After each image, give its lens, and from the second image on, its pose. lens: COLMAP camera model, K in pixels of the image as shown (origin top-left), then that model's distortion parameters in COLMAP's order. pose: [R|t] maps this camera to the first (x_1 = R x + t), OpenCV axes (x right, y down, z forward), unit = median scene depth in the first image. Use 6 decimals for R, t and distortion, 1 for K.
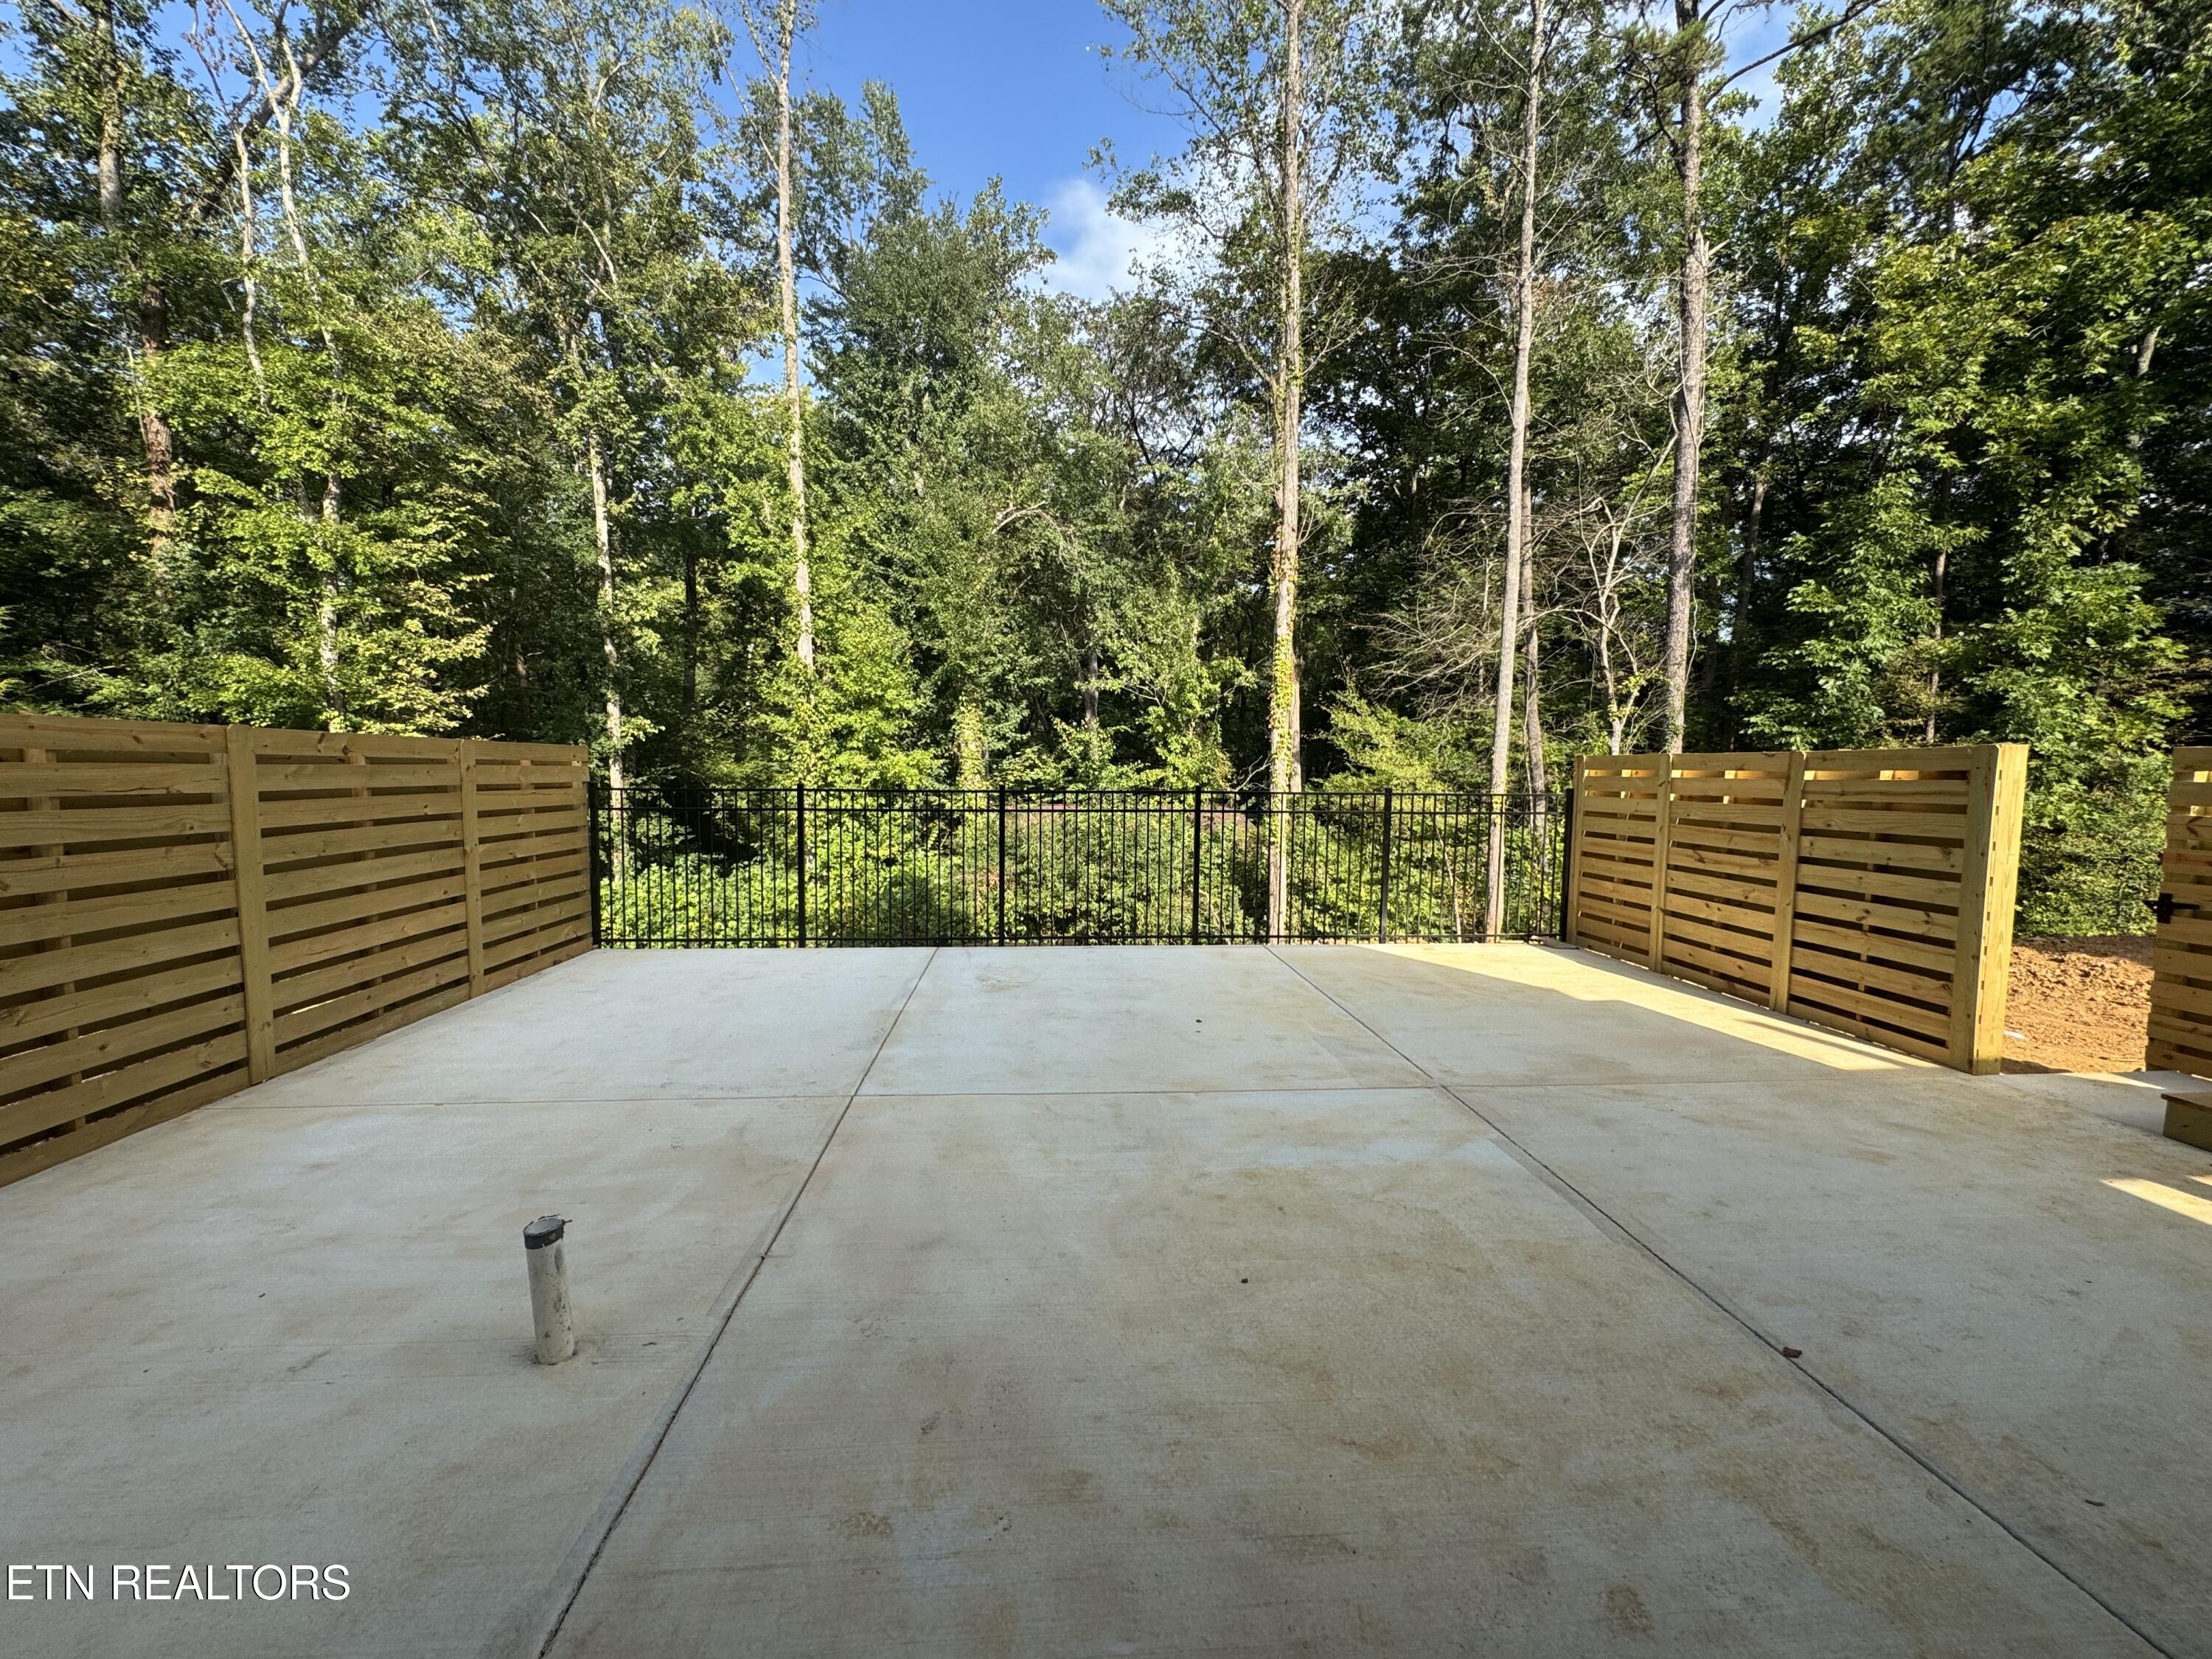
lens RADIAL K [[883.3, 0, 1107.8], [0, 883.3, 833.6], [0, 0, 1]] dist [-0.000917, 0.000294]
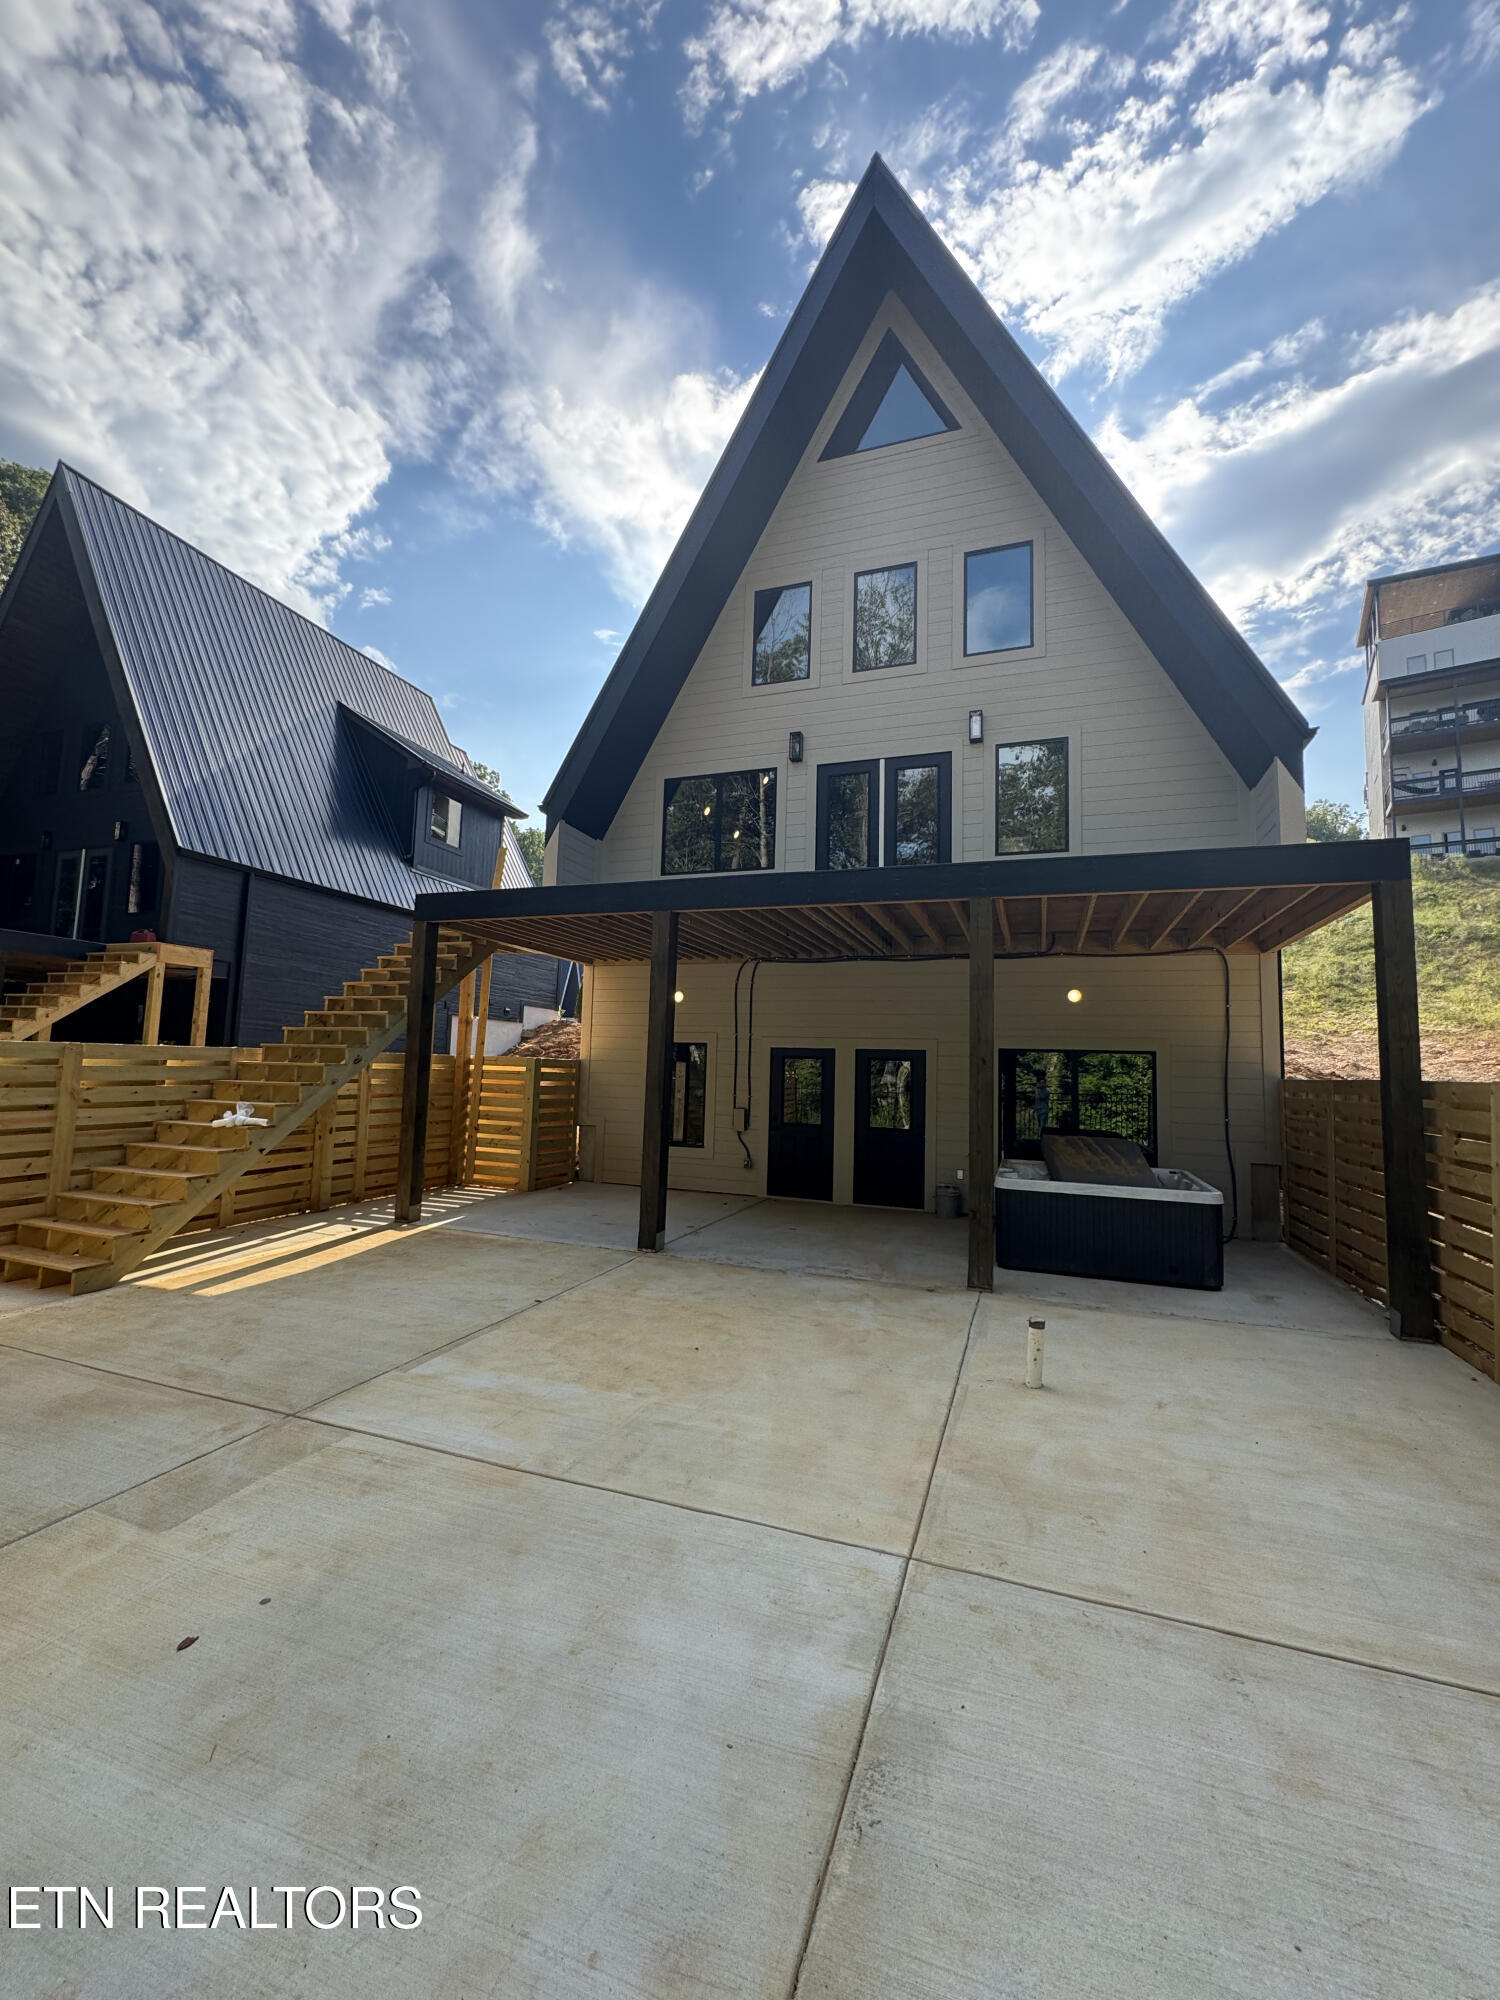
lens RADIAL K [[798.6, 0, 748.2], [0, 798.6, 997.6], [0, 0, 1]] dist [-0.000917, 0.000294]
pose [[-0.909135, 0.002091, 0.416496, -0.513436], [-0.006218, 0.999808, -0.018592, -0.179472], [-0.416454, -0.019492, -0.908948, 1.929741]]
